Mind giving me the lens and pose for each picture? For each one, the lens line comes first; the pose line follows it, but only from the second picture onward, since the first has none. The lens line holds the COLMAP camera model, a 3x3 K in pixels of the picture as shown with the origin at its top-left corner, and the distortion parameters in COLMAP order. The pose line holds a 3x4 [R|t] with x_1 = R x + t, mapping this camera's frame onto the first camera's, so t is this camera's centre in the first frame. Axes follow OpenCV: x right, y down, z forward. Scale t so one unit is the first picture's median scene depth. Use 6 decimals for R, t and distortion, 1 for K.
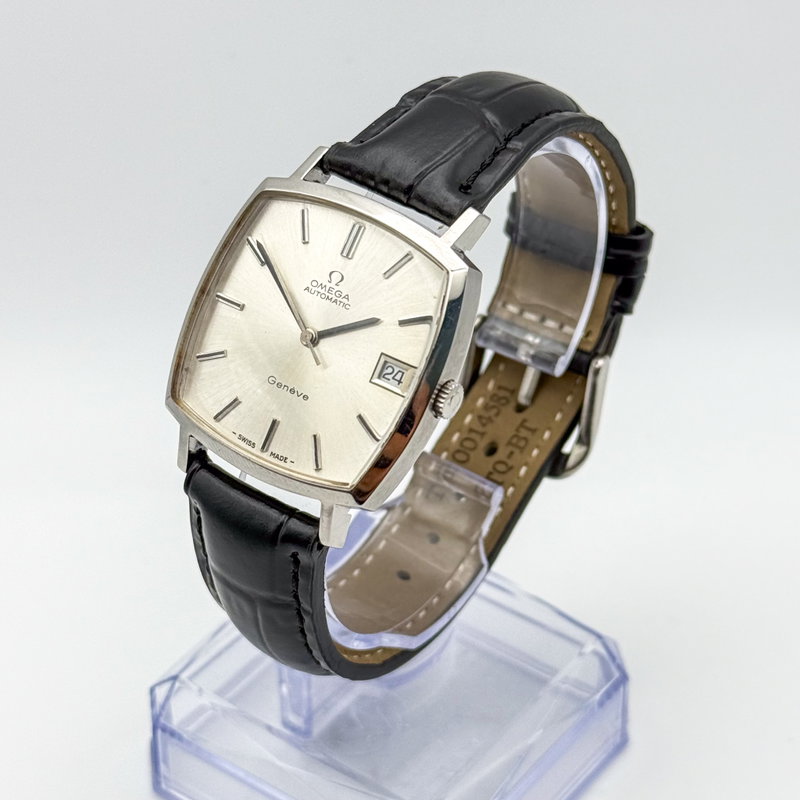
lens RADIAL K [[2055.8, 0, 388.9], [0, 2055.8, 399.5], [0, 0, 1]] dist [-0.025928, -0.203528]
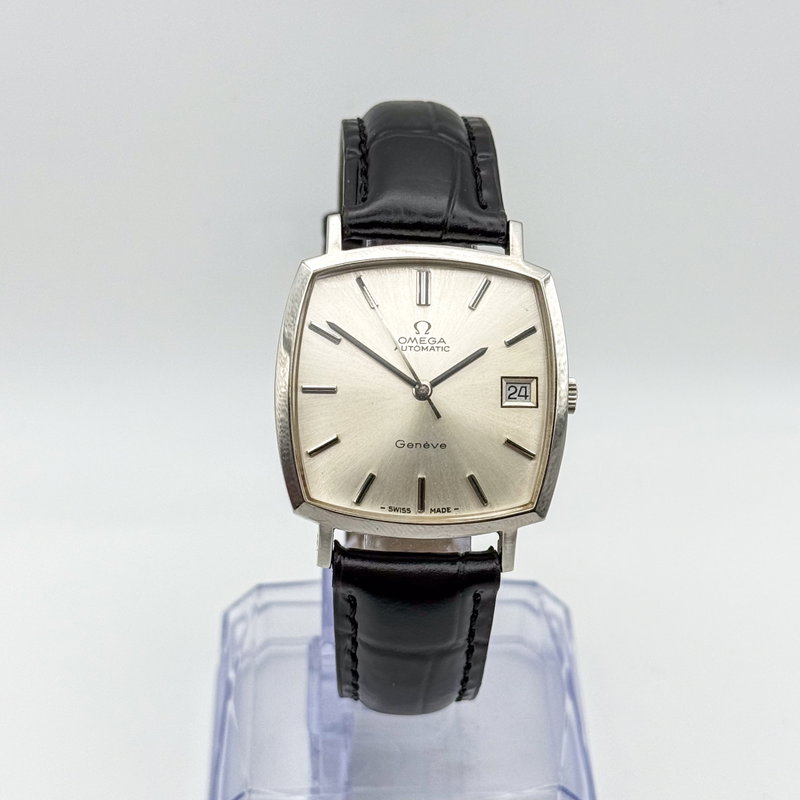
lens RADIAL K [[2055.8, 0, 388.9], [0, 2055.8, 399.5], [0, 0, 1]] dist [-0.025928, -0.203528]
pose [[0.798346, -0.354830, 0.486558, -0.540675], [0.354181, 0.930116, 0.097159, -0.128866], [-0.487030, 0.094764, 0.868229, 0.117580]]
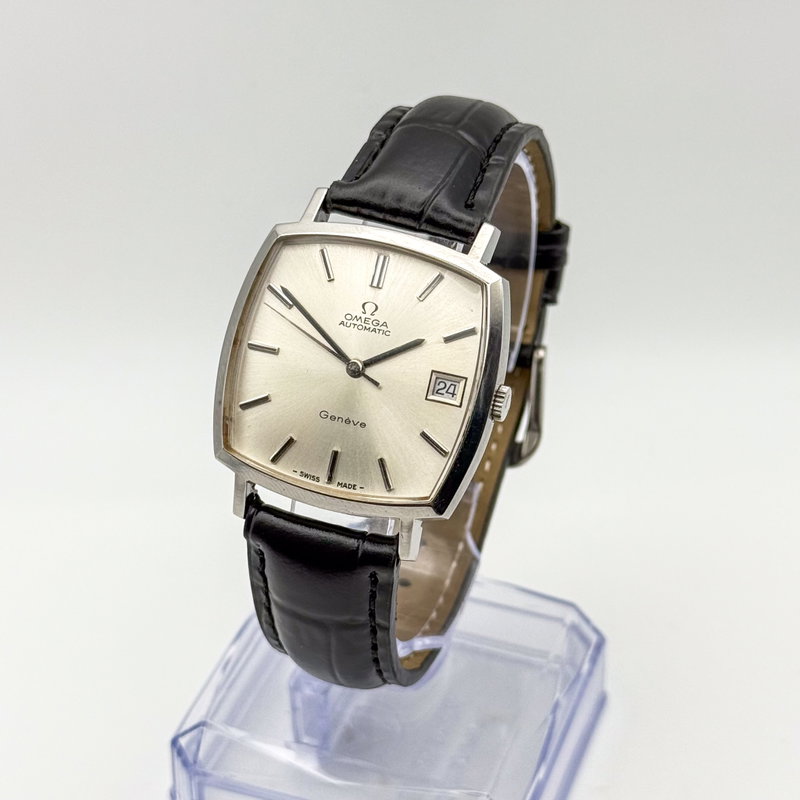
lens RADIAL K [[2055.8, 0, 388.9], [0, 2055.8, 399.5], [0, 0, 1]] dist [-0.025928, -0.203528]
pose [[0.957656, -0.168881, 0.233184, -0.264631], [0.171038, 0.985202, 0.011090, -0.022663], [-0.231606, 0.029263, 0.972369, -0.025020]]
